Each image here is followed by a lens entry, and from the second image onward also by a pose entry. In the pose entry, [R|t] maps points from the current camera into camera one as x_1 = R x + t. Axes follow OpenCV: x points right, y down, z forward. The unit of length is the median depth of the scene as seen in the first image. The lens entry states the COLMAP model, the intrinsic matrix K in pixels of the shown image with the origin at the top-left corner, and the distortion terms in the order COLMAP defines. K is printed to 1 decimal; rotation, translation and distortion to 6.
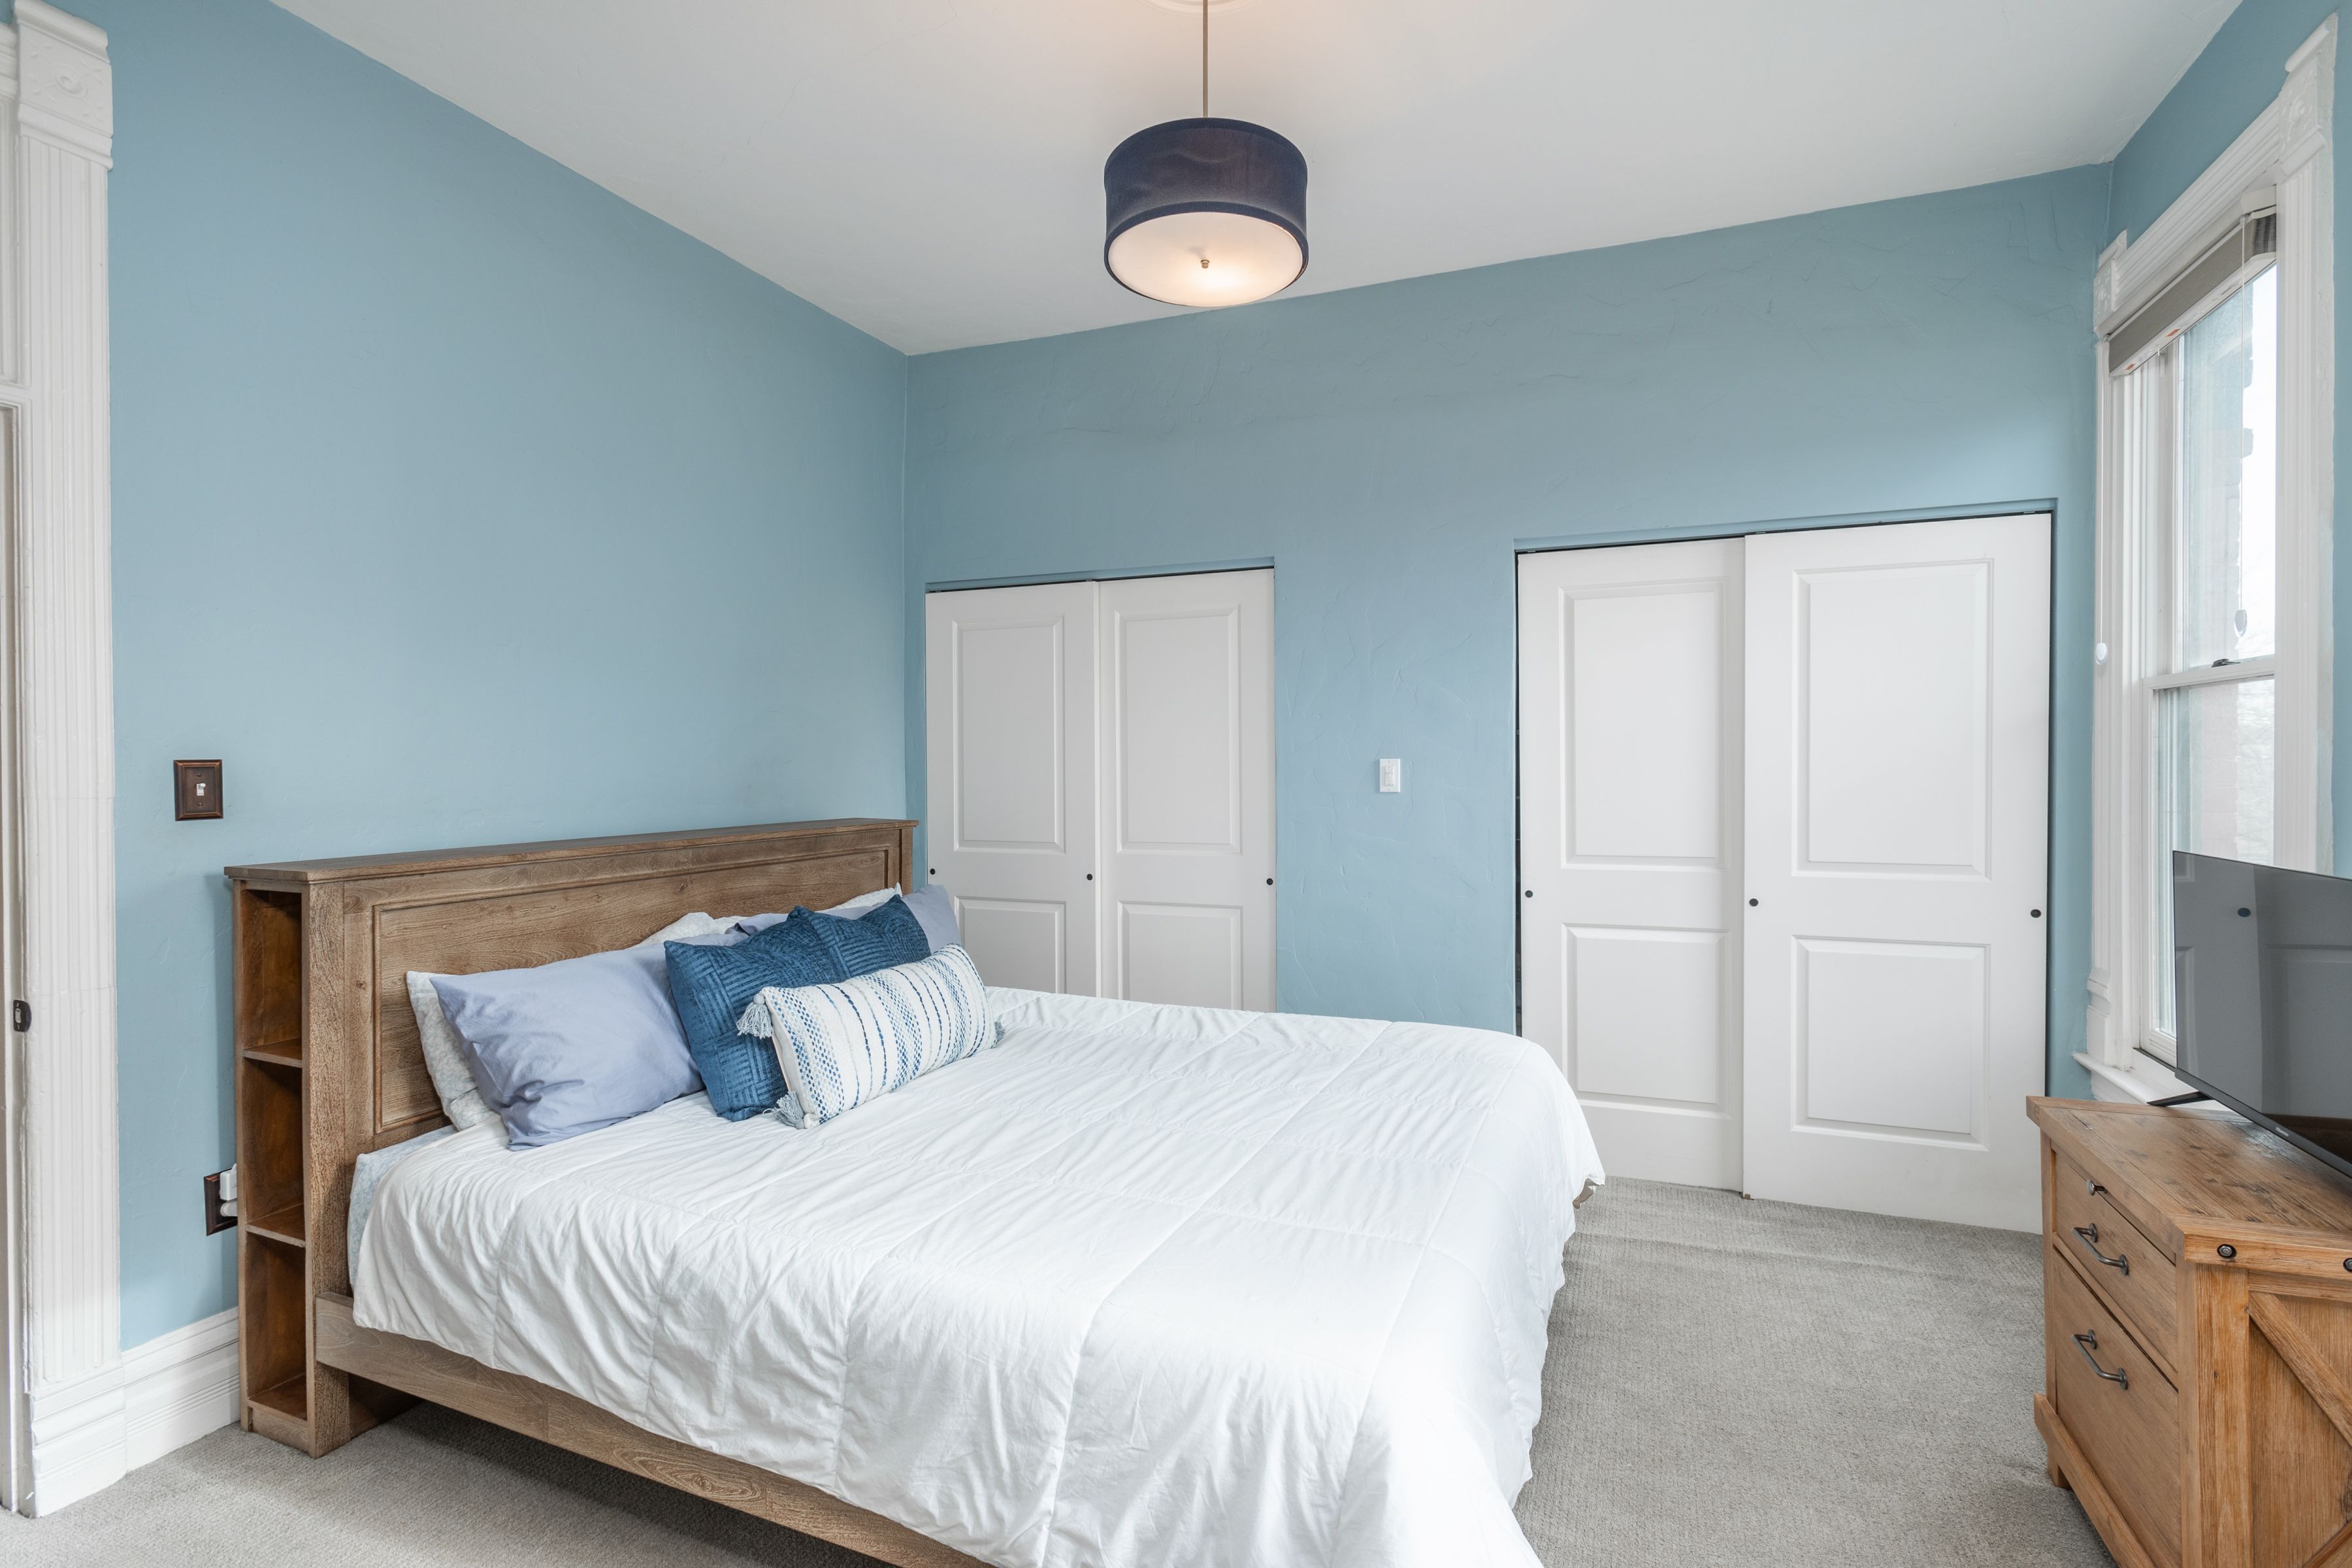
lens RADIAL K [[1101.6, 0, 1177.1], [0, 1101.6, 769.8], [0, 0, 1]] dist [-0.015621, 0.005897]
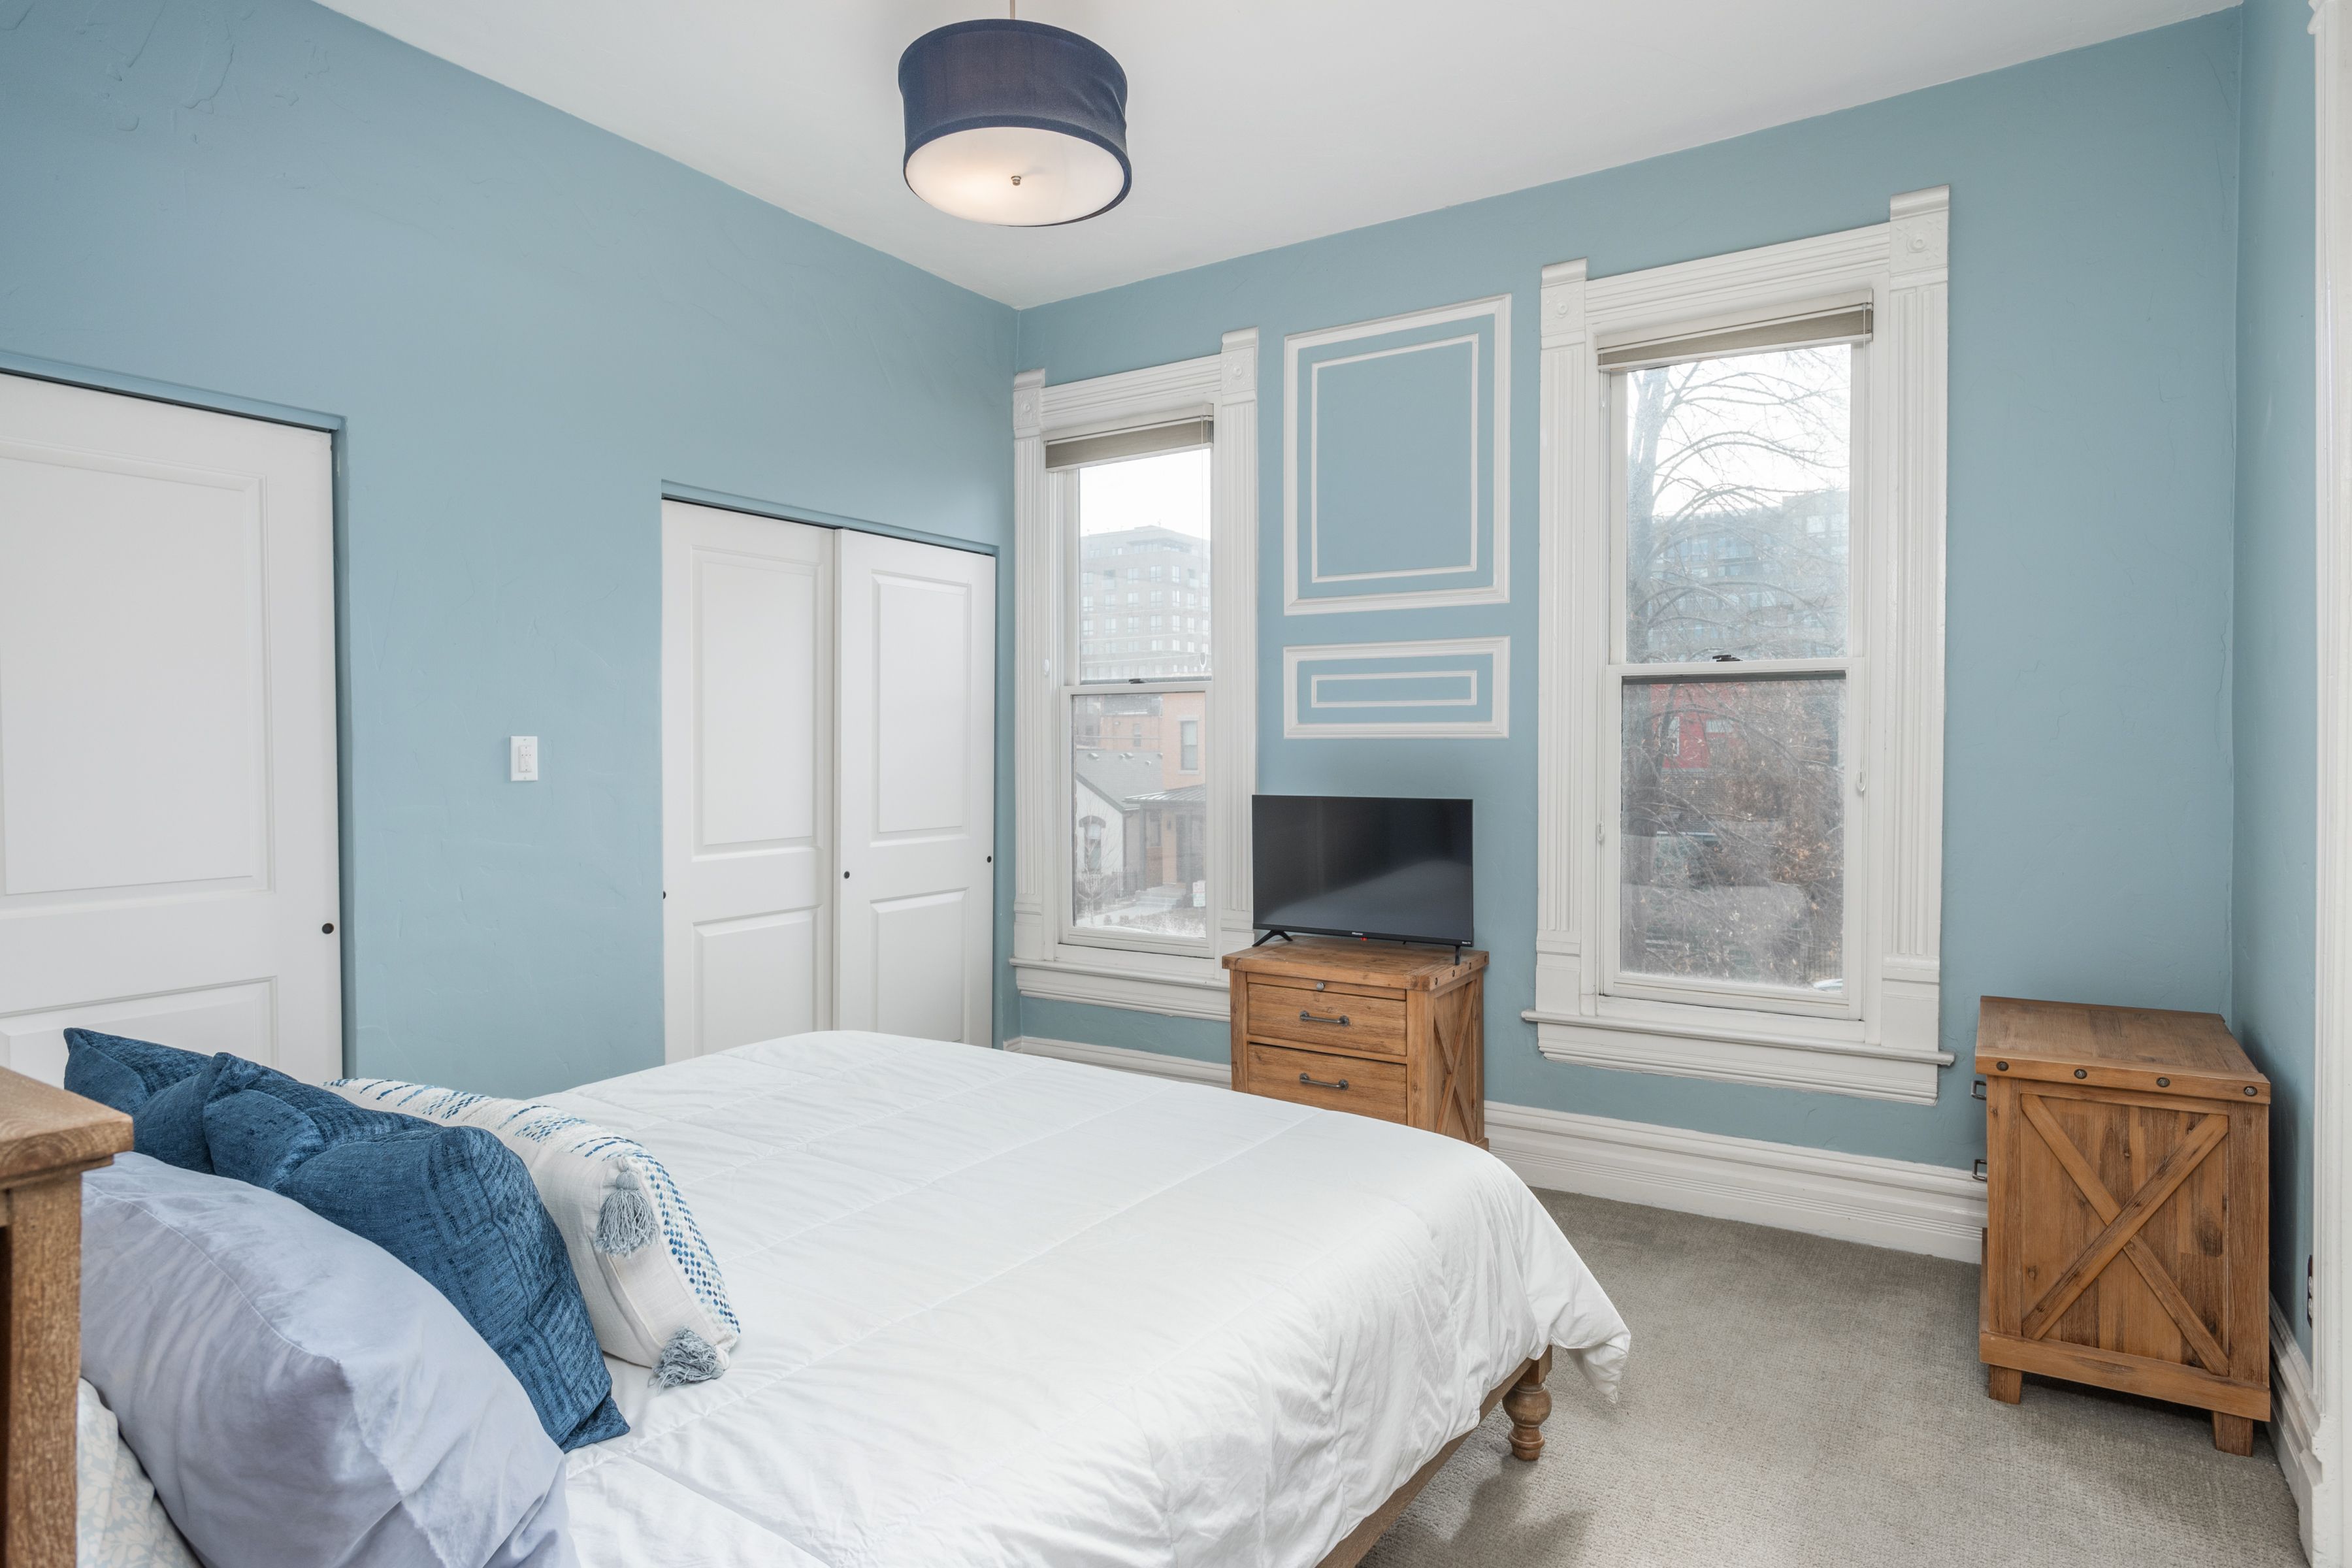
lens RADIAL K [[1341.3, 0, 1178.5], [0, 1341.3, 752.6], [0, 0, 1]] dist [-0.000617, -0.000009]
pose [[0.173610, 0.000585, 0.984814, -0.695452], [0.010379, 0.999943, -0.002424, 0.009113], [-0.984760, 0.010643, 0.173594, 0.457520]]
